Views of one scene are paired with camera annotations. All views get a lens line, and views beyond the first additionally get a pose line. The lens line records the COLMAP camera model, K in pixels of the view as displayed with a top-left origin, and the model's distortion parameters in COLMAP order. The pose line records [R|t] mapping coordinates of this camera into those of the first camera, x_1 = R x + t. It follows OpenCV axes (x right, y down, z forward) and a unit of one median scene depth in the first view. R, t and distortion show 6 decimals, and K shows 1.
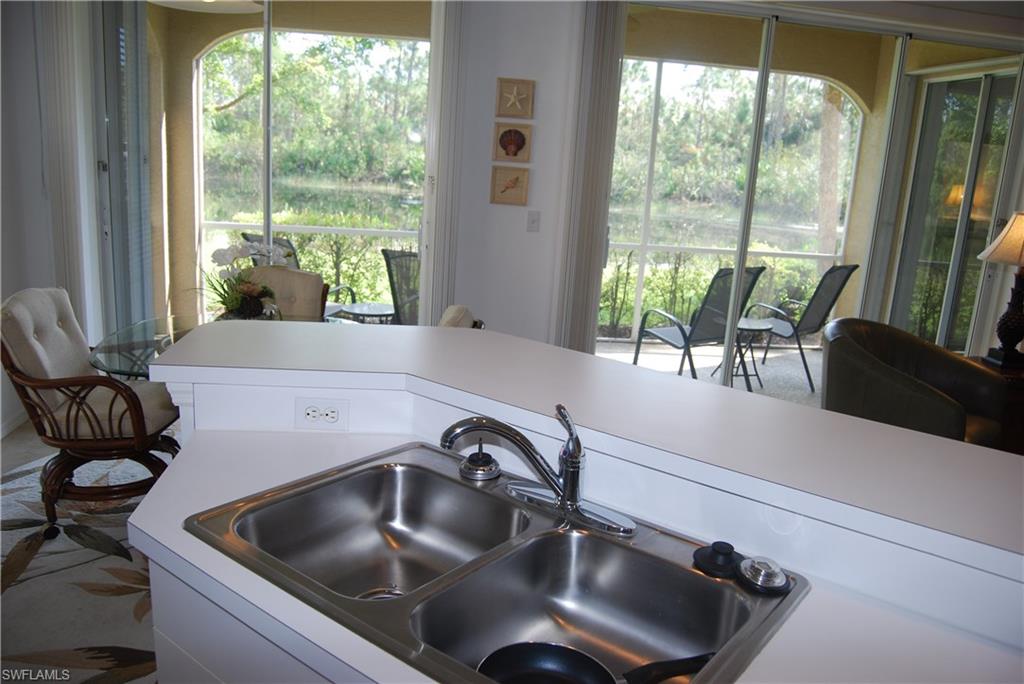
lens RADIAL K [[799.5, 0, 512.4], [0, 799.5, 345.5], [0, 0, 1]] dist [-0.091064, 0.032156]
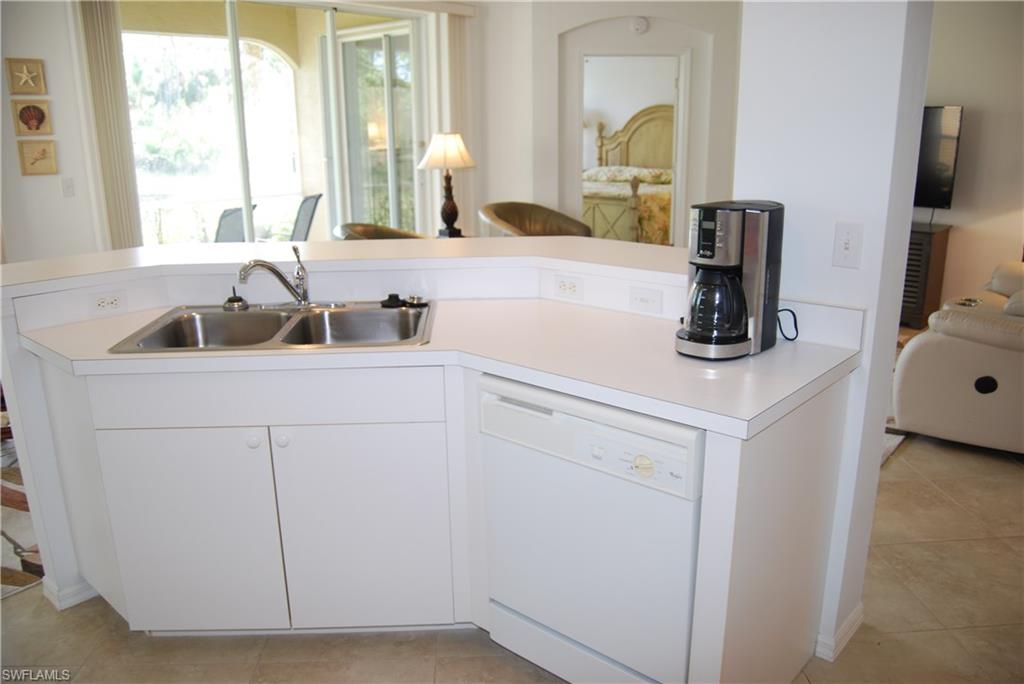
lens RADIAL K [[799.5, 0, 514.9], [0, 799.5, 345.4], [0, 0, 1]] dist [-0.091064, 0.032156]
pose [[0.753501, -0.241420, 0.611516, -0.117214], [0.209178, 0.969838, 0.125136, 0.028186], [-0.623282, 0.033626, 0.781274, -0.119133]]
